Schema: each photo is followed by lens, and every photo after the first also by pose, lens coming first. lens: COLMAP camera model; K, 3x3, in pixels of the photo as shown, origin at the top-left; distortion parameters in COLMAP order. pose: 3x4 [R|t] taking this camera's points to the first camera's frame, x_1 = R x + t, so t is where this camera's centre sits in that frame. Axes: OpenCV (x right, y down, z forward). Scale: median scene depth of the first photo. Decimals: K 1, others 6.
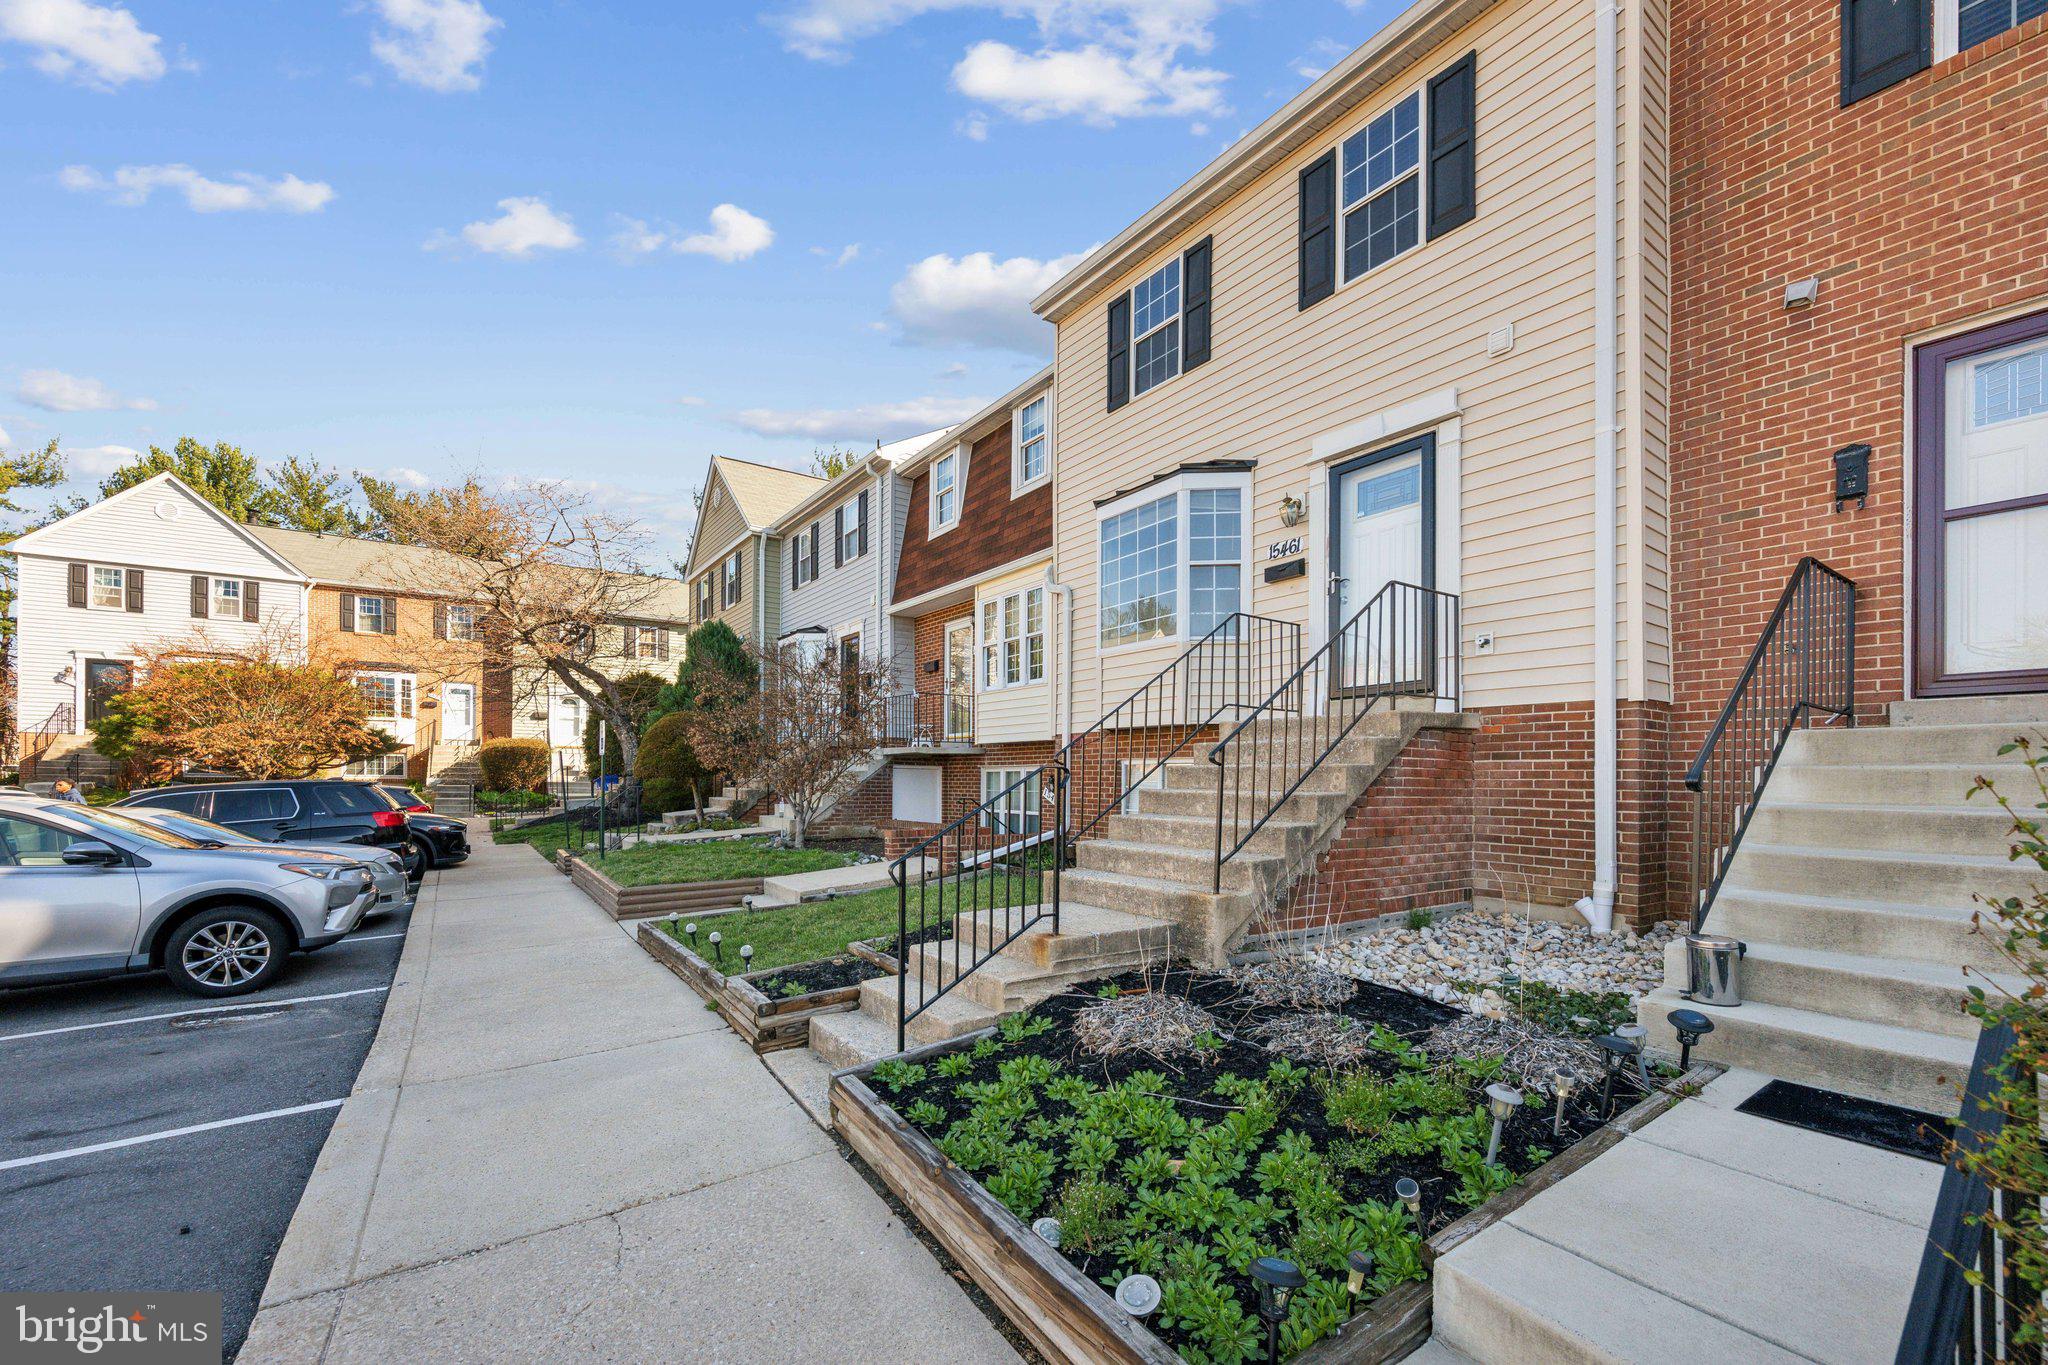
lens RADIAL K [[818.7, 0, 1049.6], [0, 818.7, 770.8], [0, 0, 1]] dist [0.001341, -0.000421]
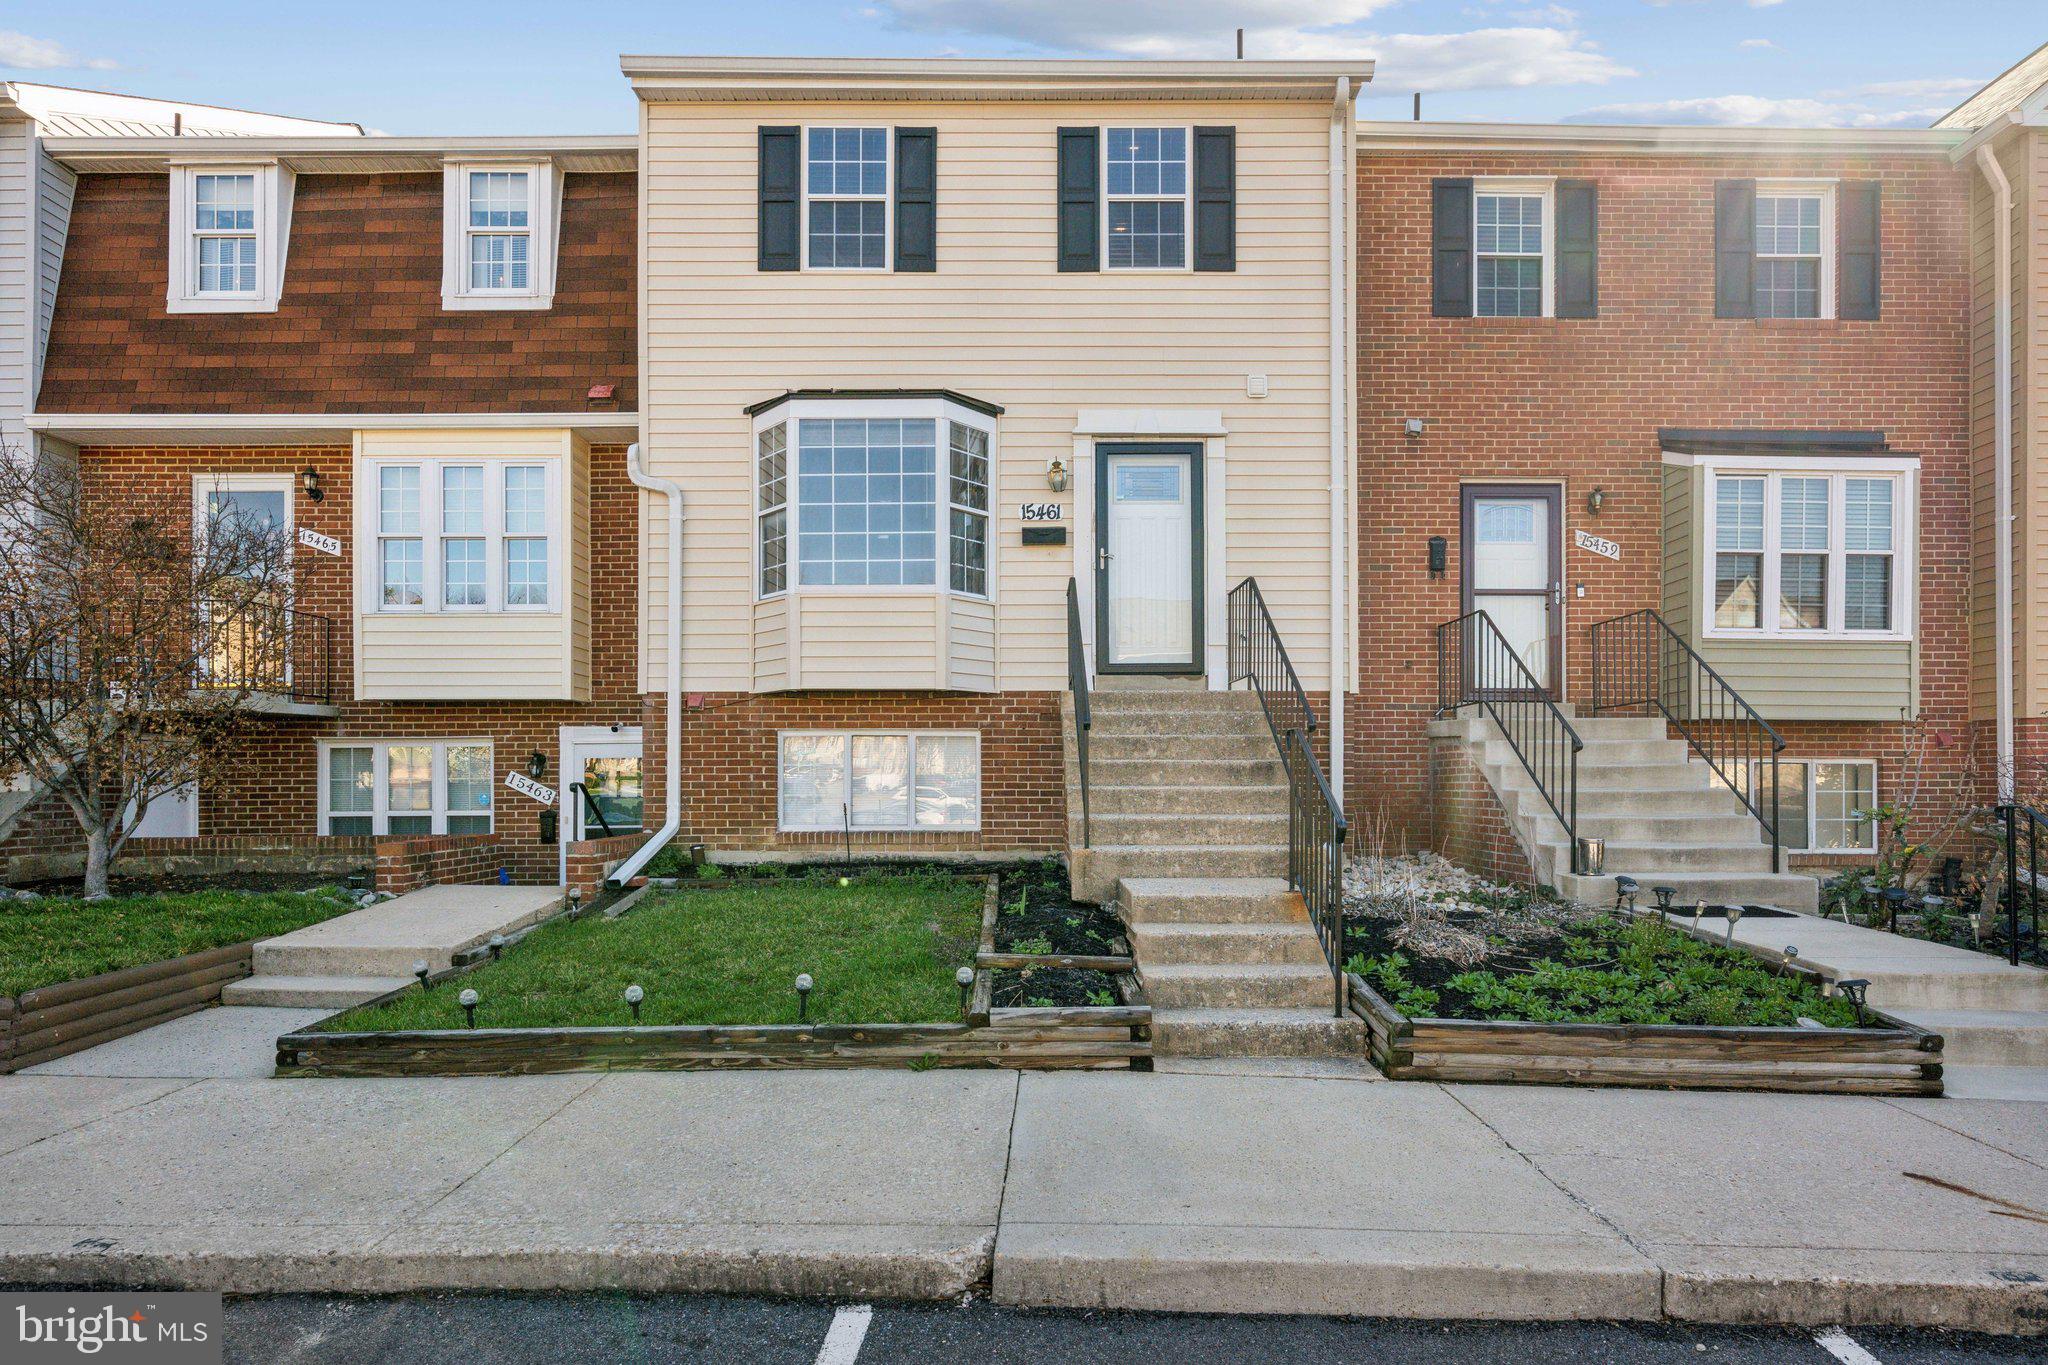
lens RADIAL K [[1104.5, 0, 995.5], [0, 1104.5, 773.2], [0, 0, 1]] dist [-0.003863, -0.001169]
pose [[0.595493, -0.004466, 0.803348, -0.790510], [-0.000606, 0.999982, 0.006008, 0.025540], [-0.803360, -0.004064, 0.595479, 0.279409]]
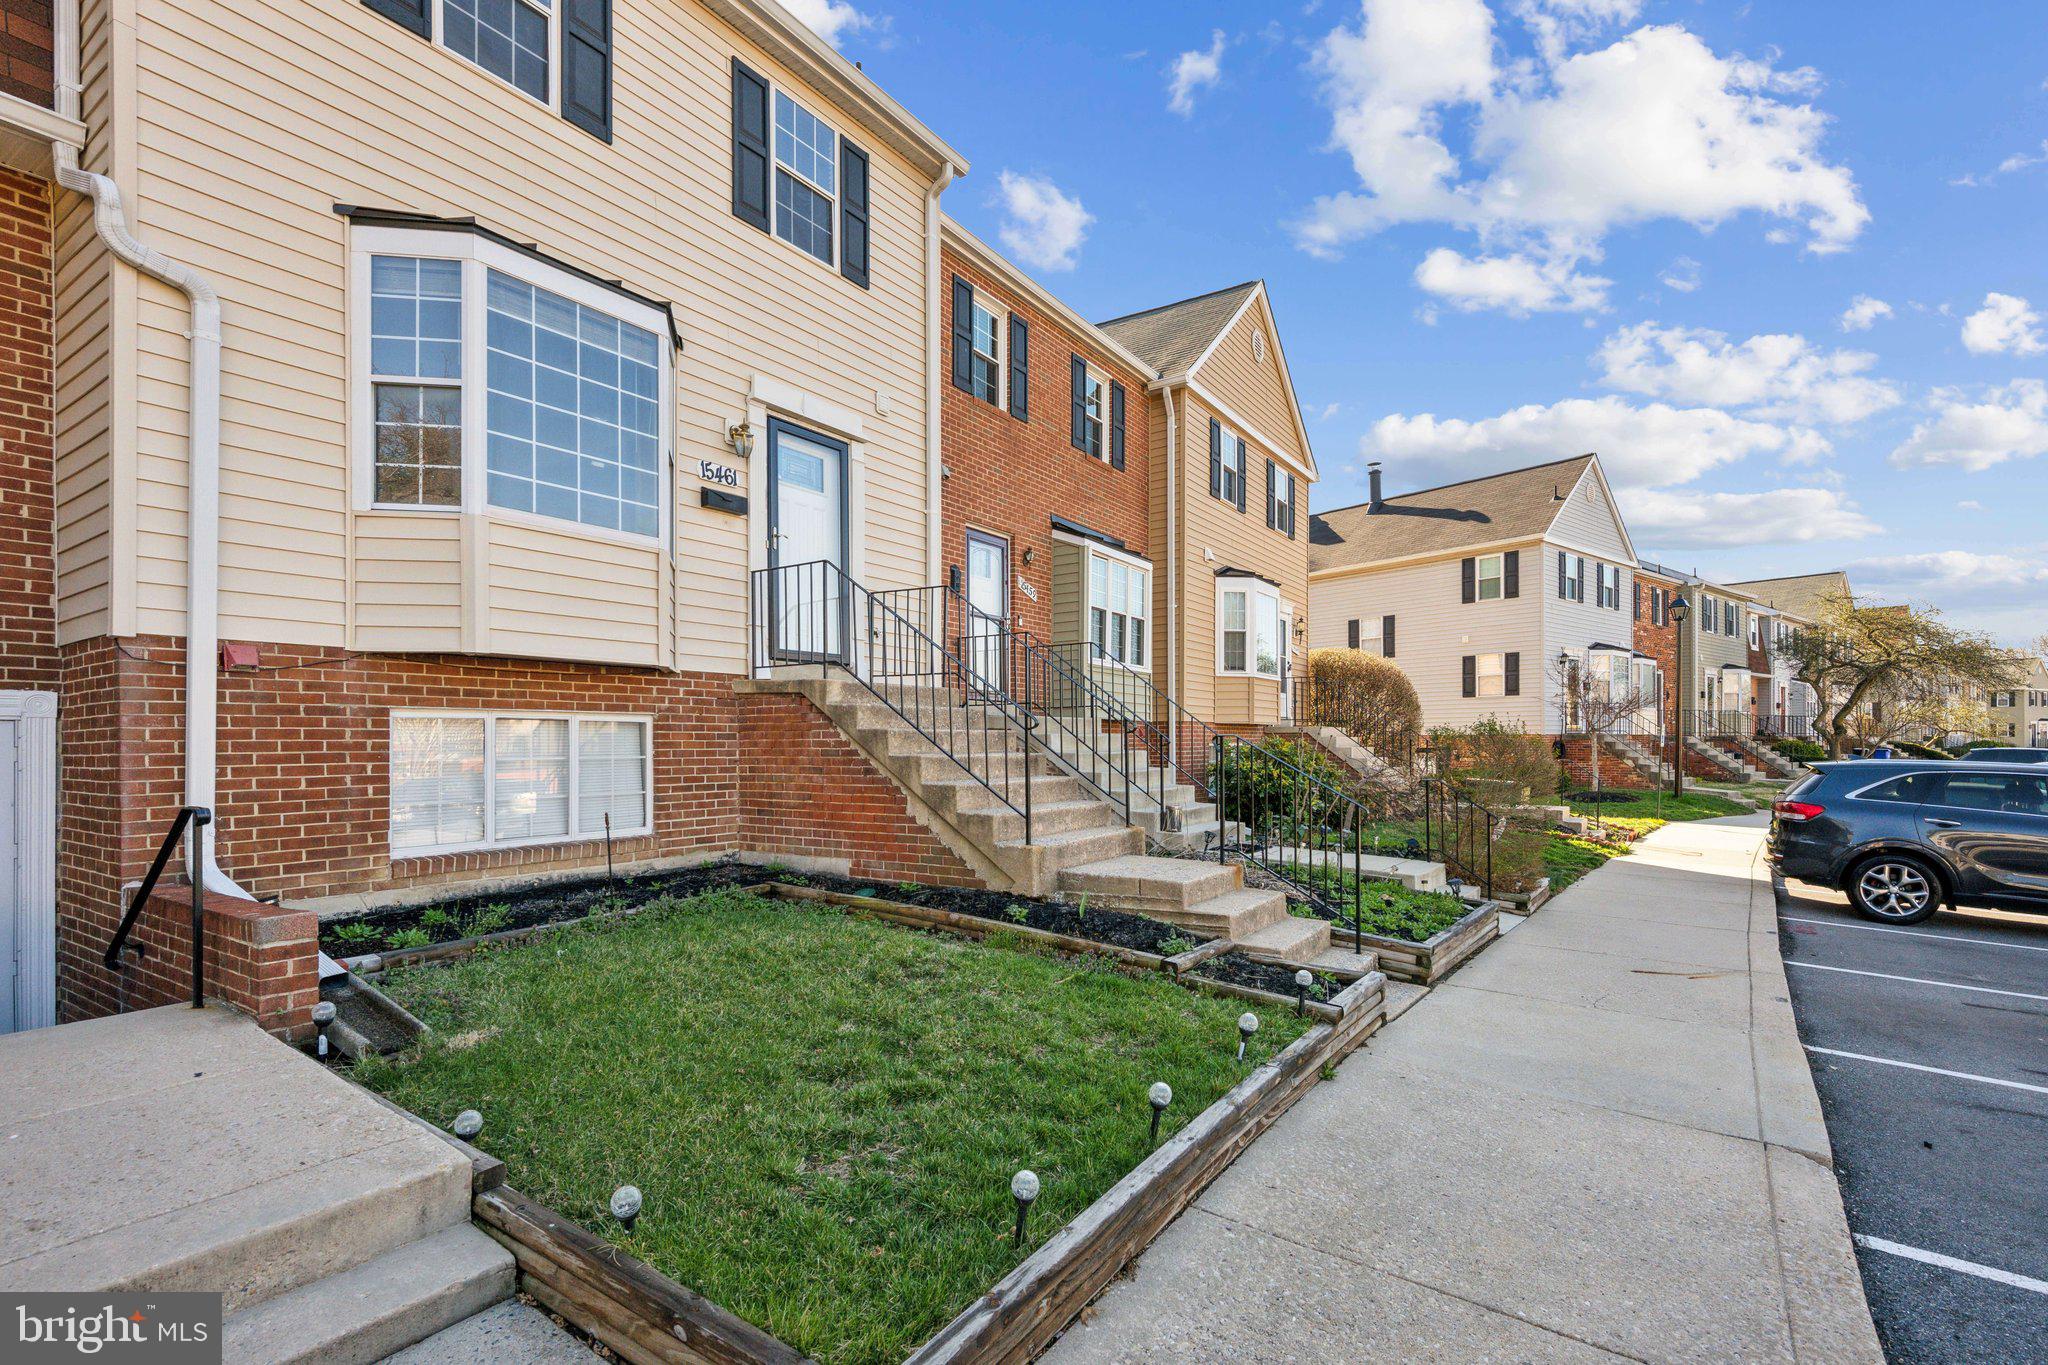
lens RADIAL K [[947.6, 0, 1037.0], [0, 947.6, 738.6], [0, 0, 1]] dist [-0.003497, -0.000241]
pose [[-0.337453, -0.003751, 0.941335, -0.770203], [-0.006608, 0.999977, 0.001615, 0.002020], [-0.941319, -0.005675, -0.337470, 1.033959]]
